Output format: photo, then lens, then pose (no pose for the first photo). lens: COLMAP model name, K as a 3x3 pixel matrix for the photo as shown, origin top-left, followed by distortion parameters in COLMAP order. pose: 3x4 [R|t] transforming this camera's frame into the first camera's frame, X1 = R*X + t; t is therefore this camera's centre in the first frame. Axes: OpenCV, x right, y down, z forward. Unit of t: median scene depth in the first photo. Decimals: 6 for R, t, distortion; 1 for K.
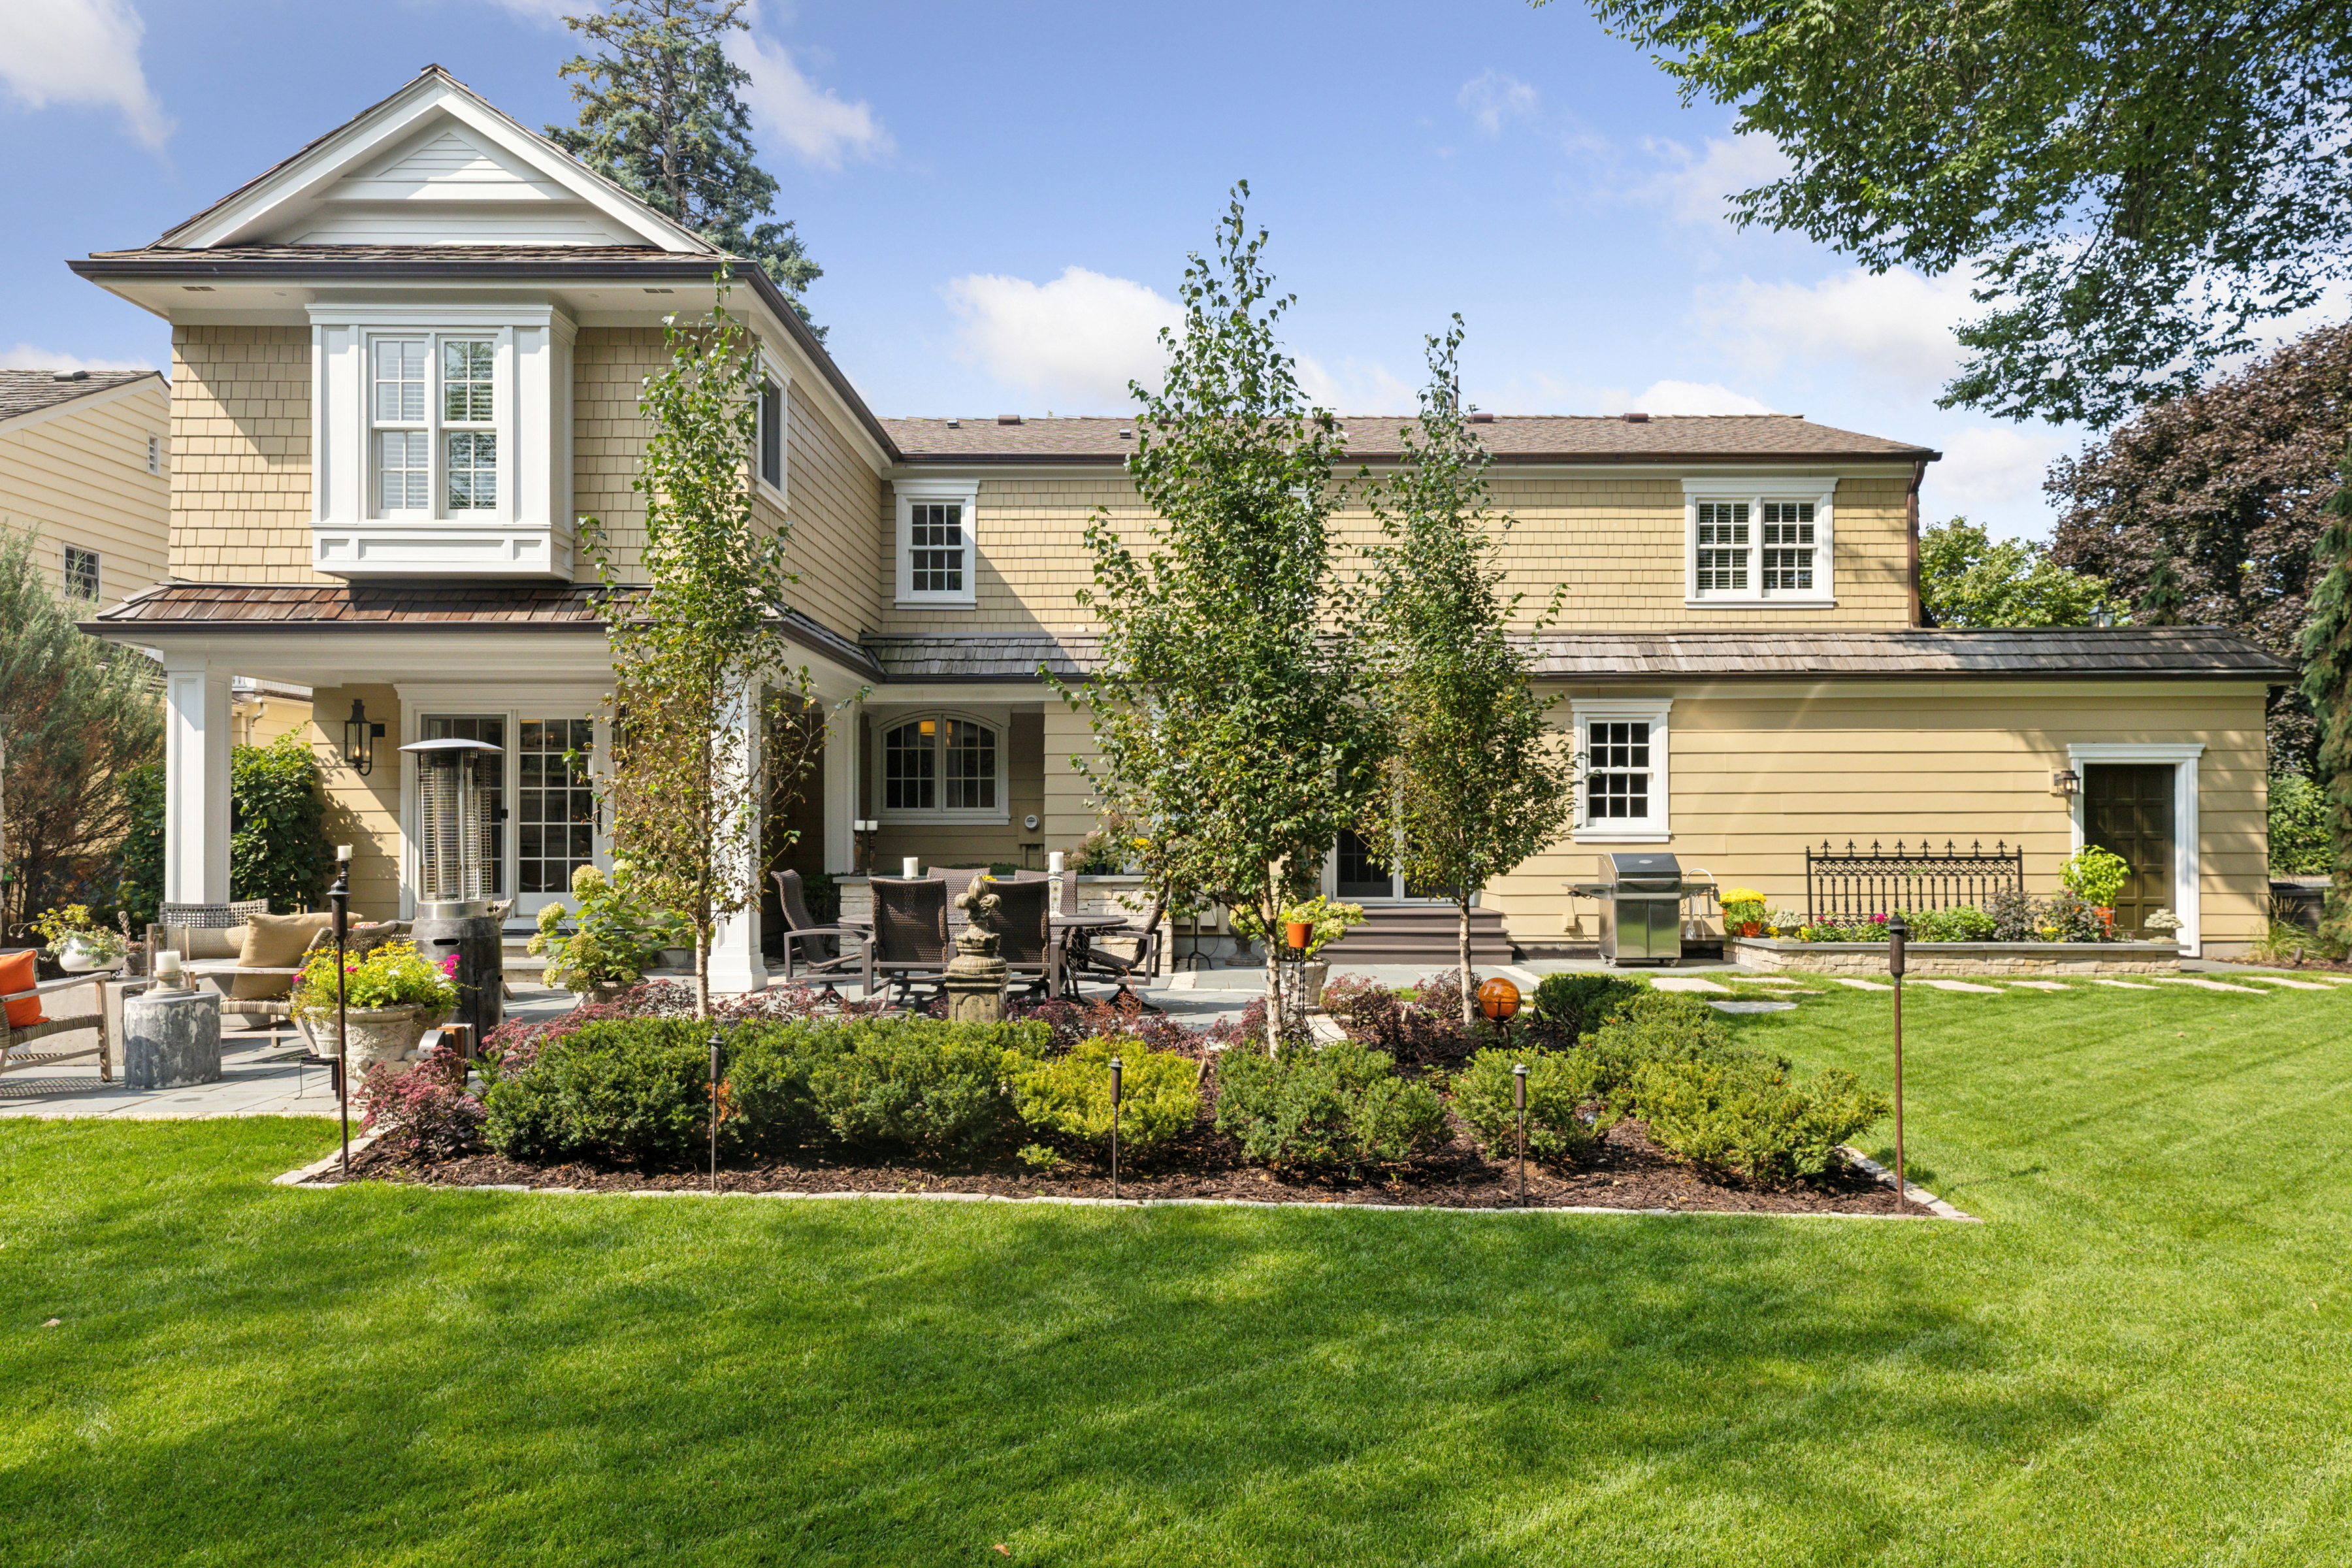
lens RADIAL K [[1388.0, 0, 1181.6], [0, 1388.0, 834.8], [0, 0, 1]] dist [0.015439, -0.000064]
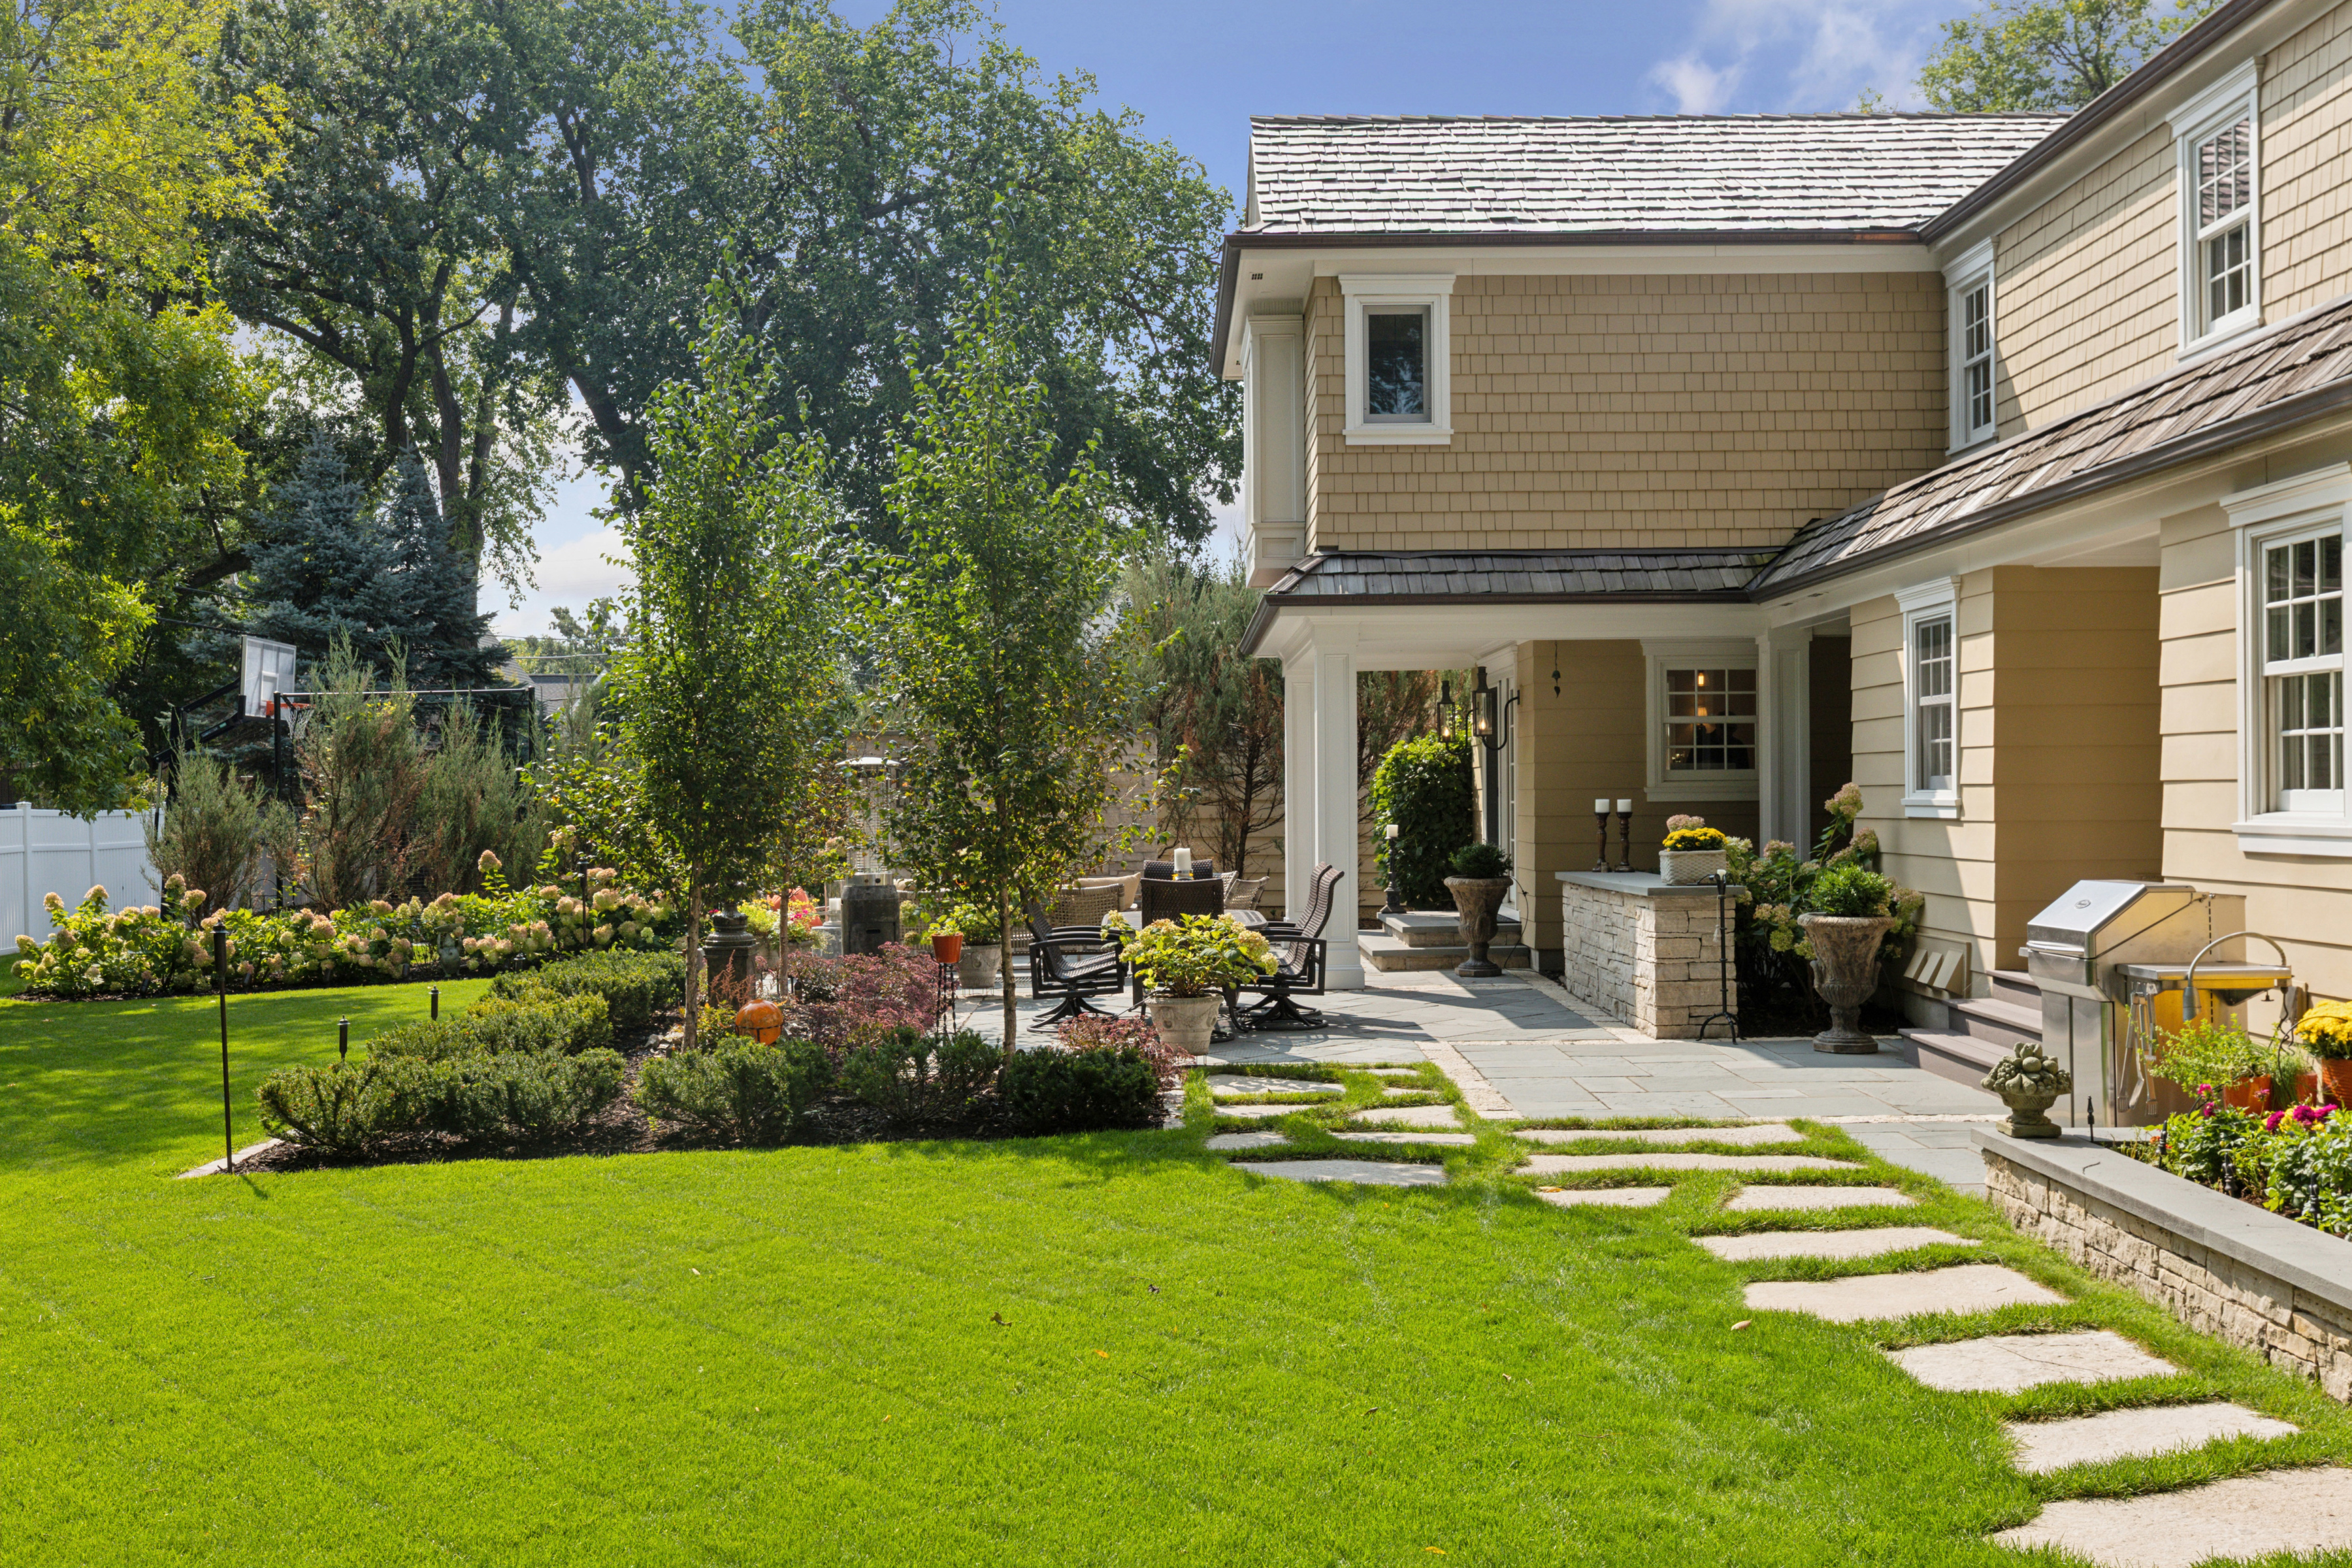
lens RADIAL K [[2302.5, 0, 1174.5], [0, 2302.5, 784.5], [0, 0, 1]] dist [-0.006339, 0.000000]
pose [[0.003767, -0.003923, -0.999985, 0.882339], [0.013562, 0.999901, -0.003871, -0.014511], [0.999901, -0.013547, 0.003819, 0.640228]]
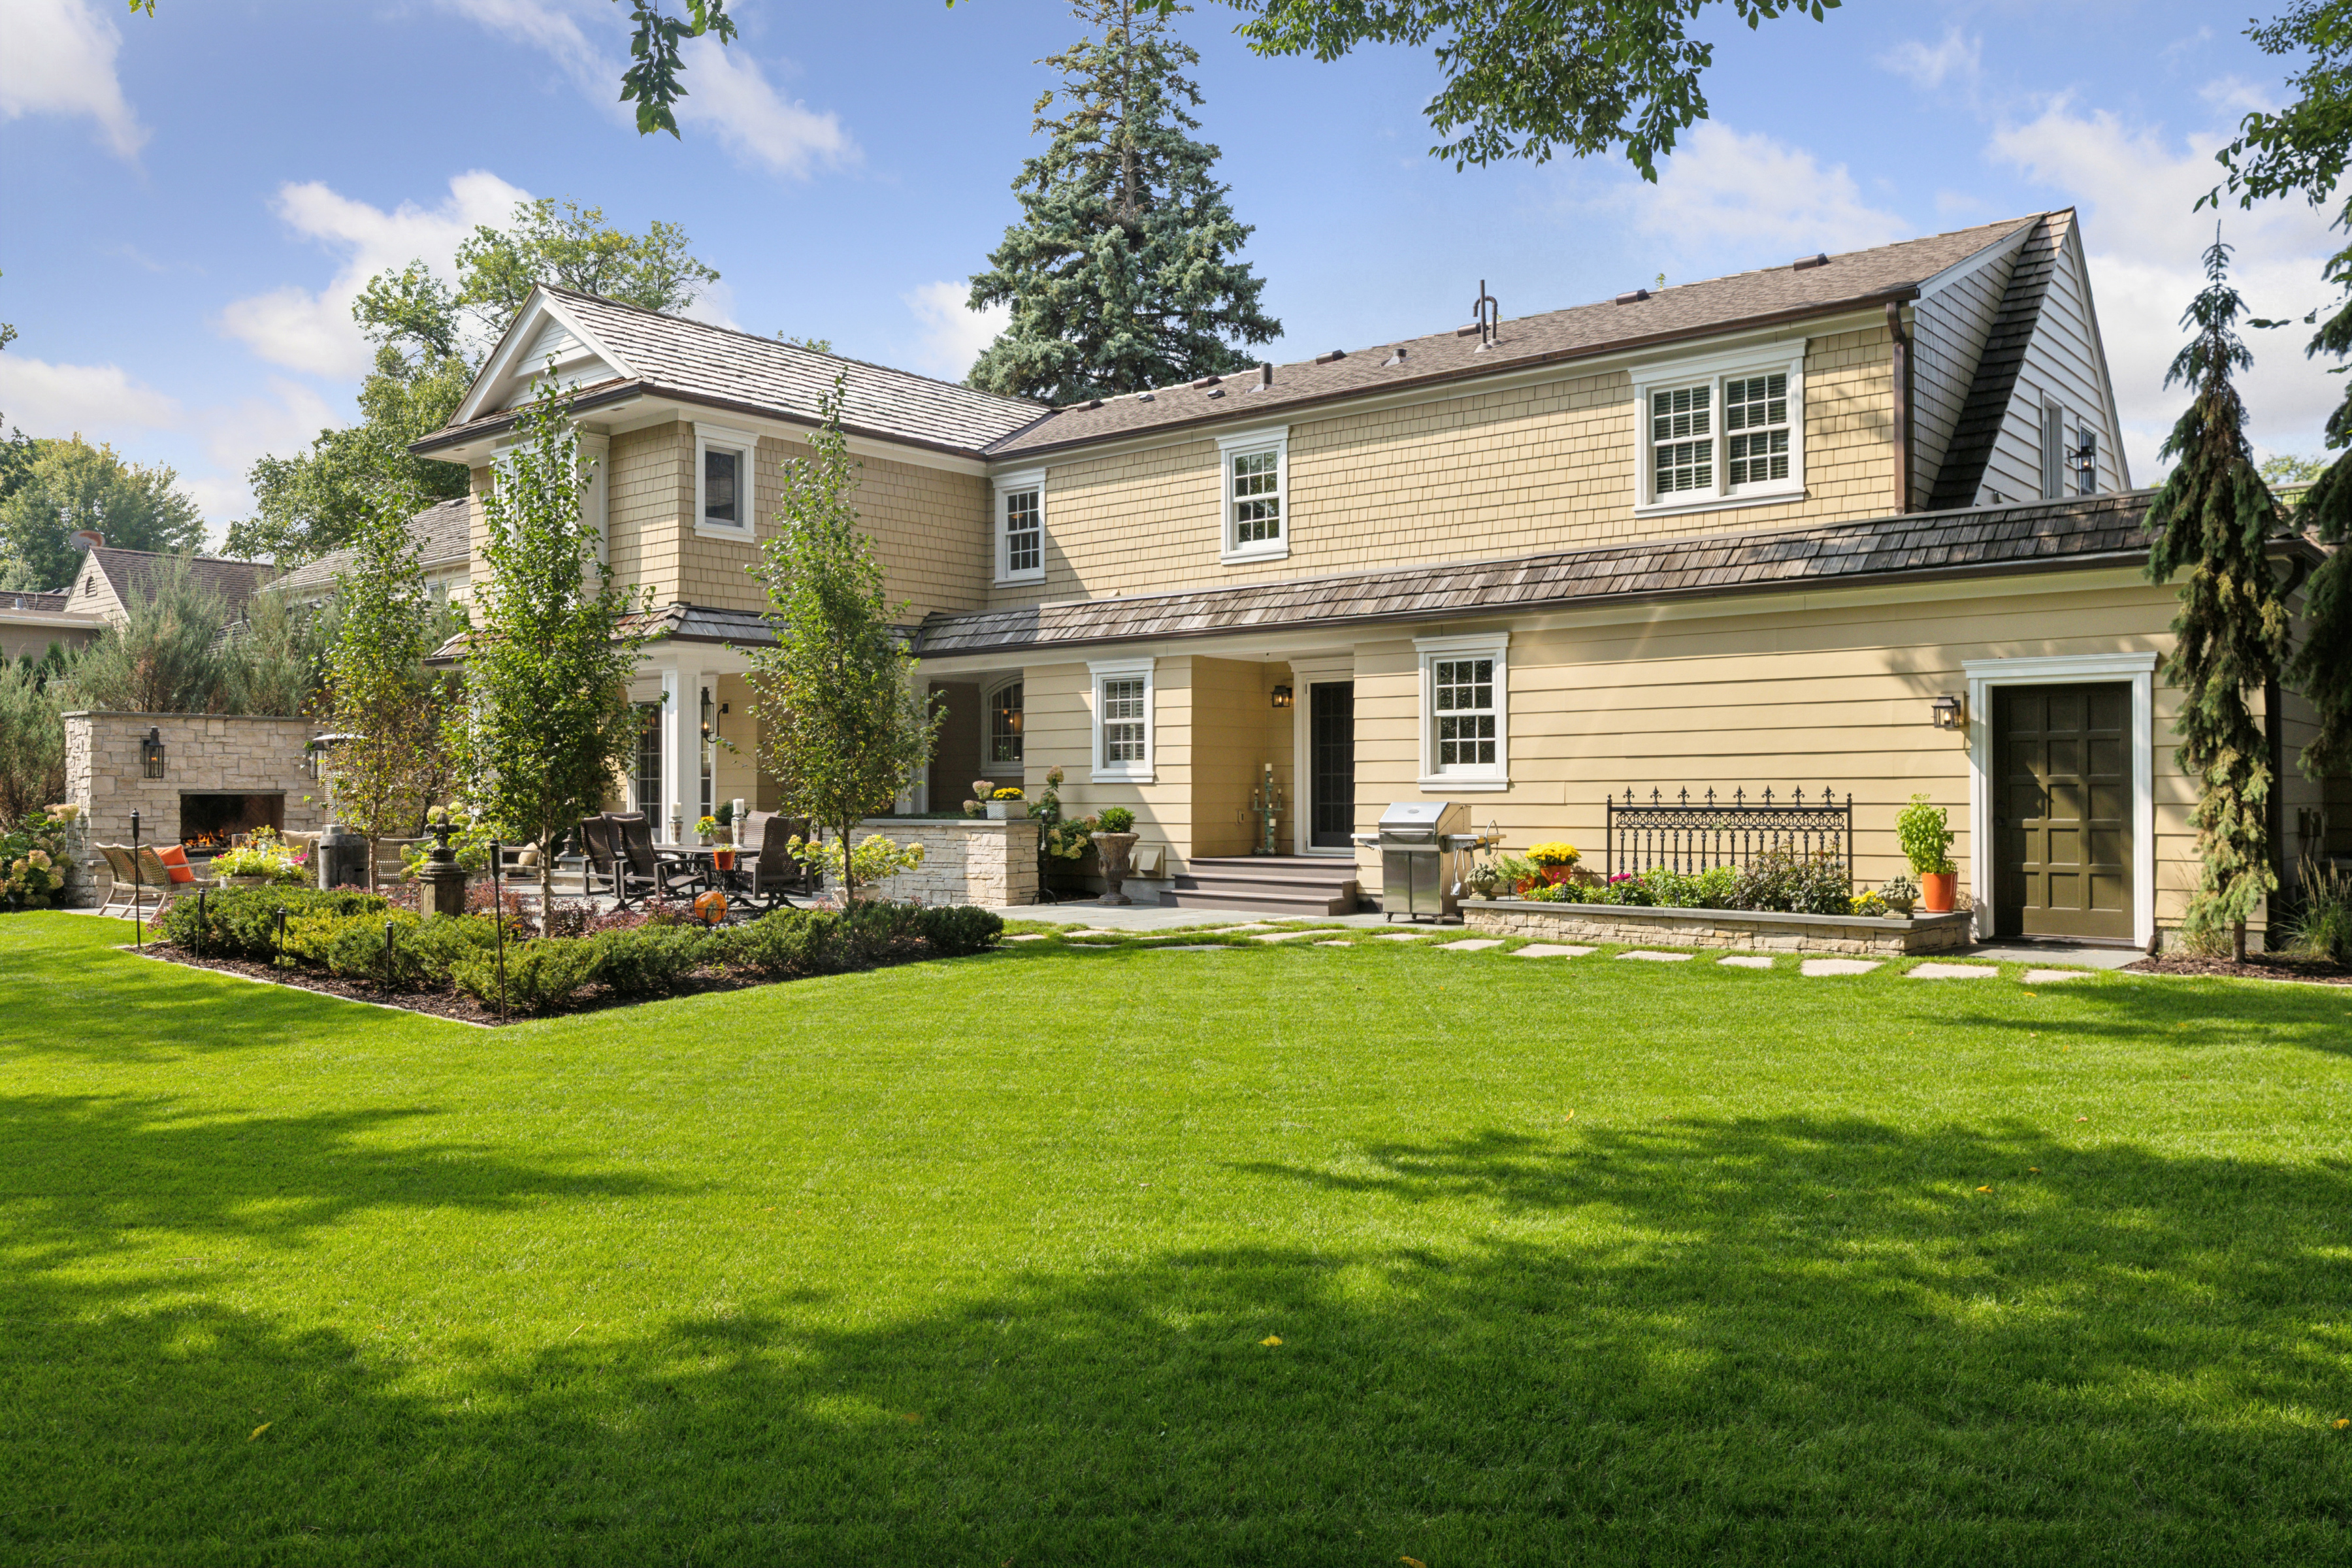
lens RADIAL K [[1736.8, 0, 1179.3], [0, 1736.8, 785.6], [0, 0, 1]] dist [0.009541, 0.001905]
pose [[0.766818, -0.003177, -0.641857, 0.849223], [0.005117, 0.999986, 0.001165, -0.000254], [0.641845, -0.004178, 0.766823, -0.006182]]
